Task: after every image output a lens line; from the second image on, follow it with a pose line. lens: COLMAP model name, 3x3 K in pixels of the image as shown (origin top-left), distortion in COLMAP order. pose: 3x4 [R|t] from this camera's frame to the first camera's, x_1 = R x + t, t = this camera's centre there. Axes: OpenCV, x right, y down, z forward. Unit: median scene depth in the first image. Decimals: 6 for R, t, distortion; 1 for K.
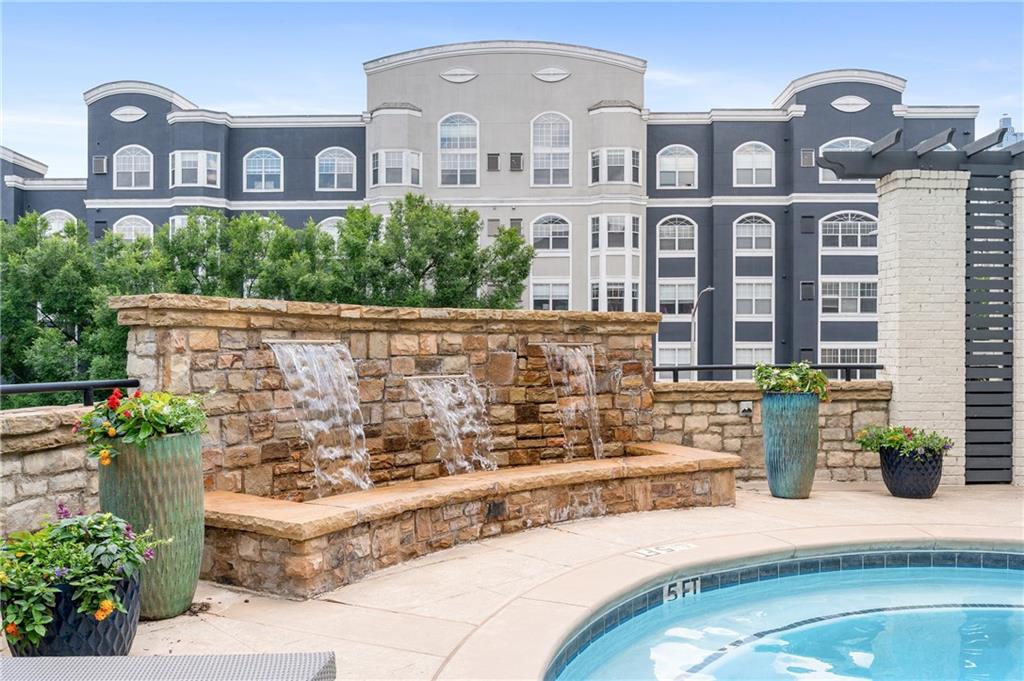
lens RADIAL K [[814.2, 0, 508.8], [0, 814.2, 342.7], [0, 0, 1]] dist [-0.030928, 0.015948]
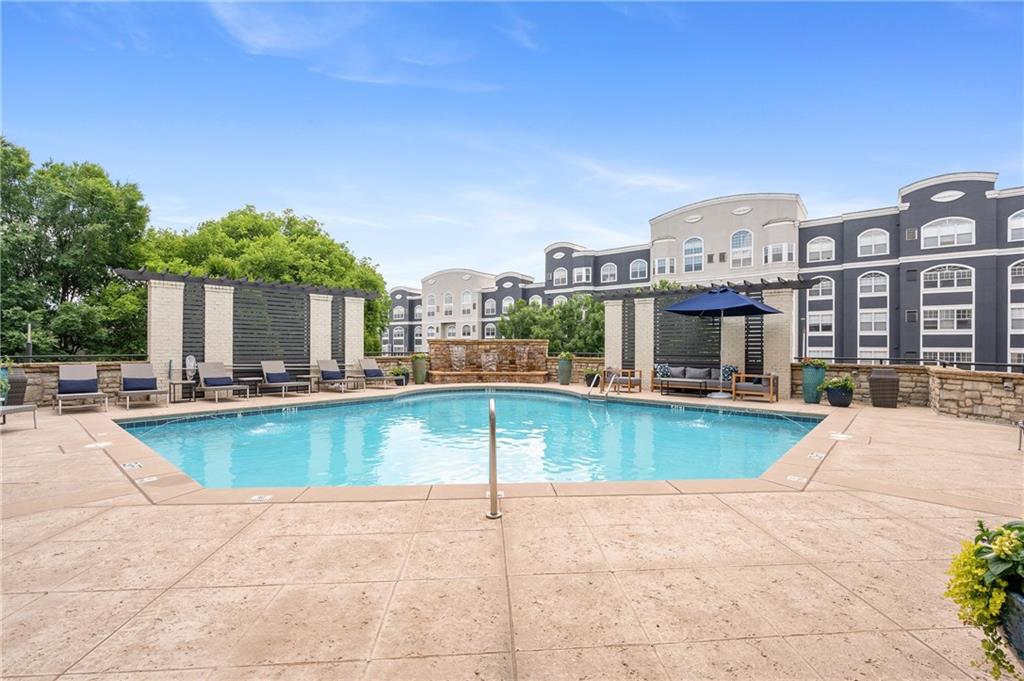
lens RADIAL K [[424.5, 0, 521.6], [0, 424.5, 338.4], [0, 0, 1]] dist [-0.006928, -0.000799]
pose [[0.802722, -0.005312, -0.596330, 0.238804], [-0.005511, 0.999852, -0.016325, -0.001386], [0.596328, 0.016391, 0.802573, -0.140299]]
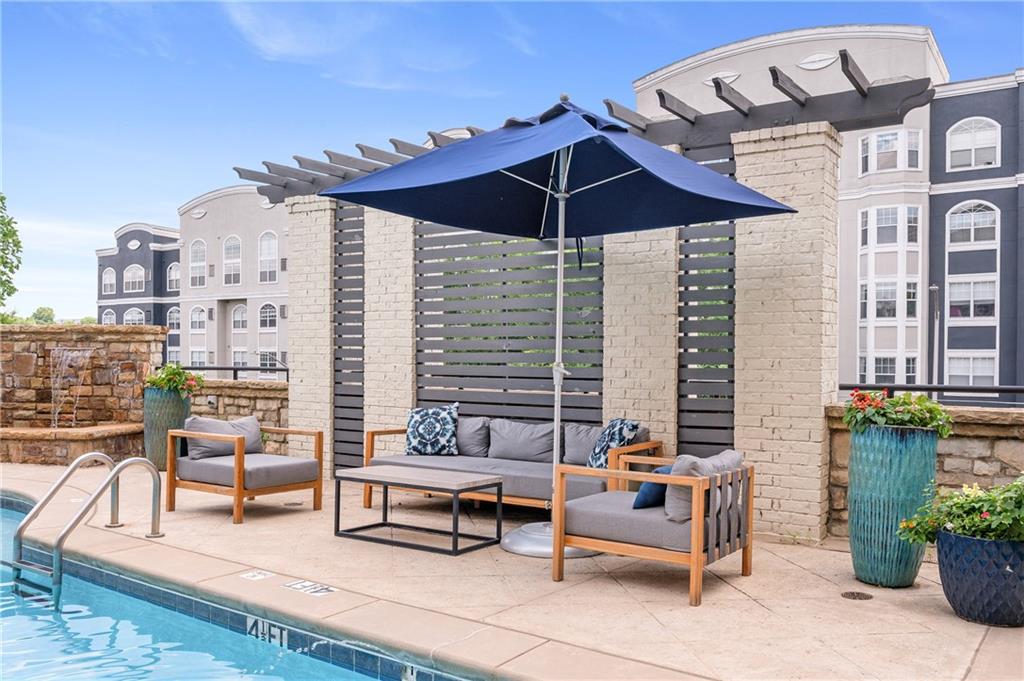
lens RADIAL K [[814.2, 0, 514.9], [0, 814.2, 342.6], [0, 0, 1]] dist [-0.030928, 0.015948]
pose [[0.854721, 0.000478, -0.519088, 0.241556], [-0.004751, 0.999965, -0.006901, -0.000404], [0.519066, 0.008365, 0.854693, 0.032917]]
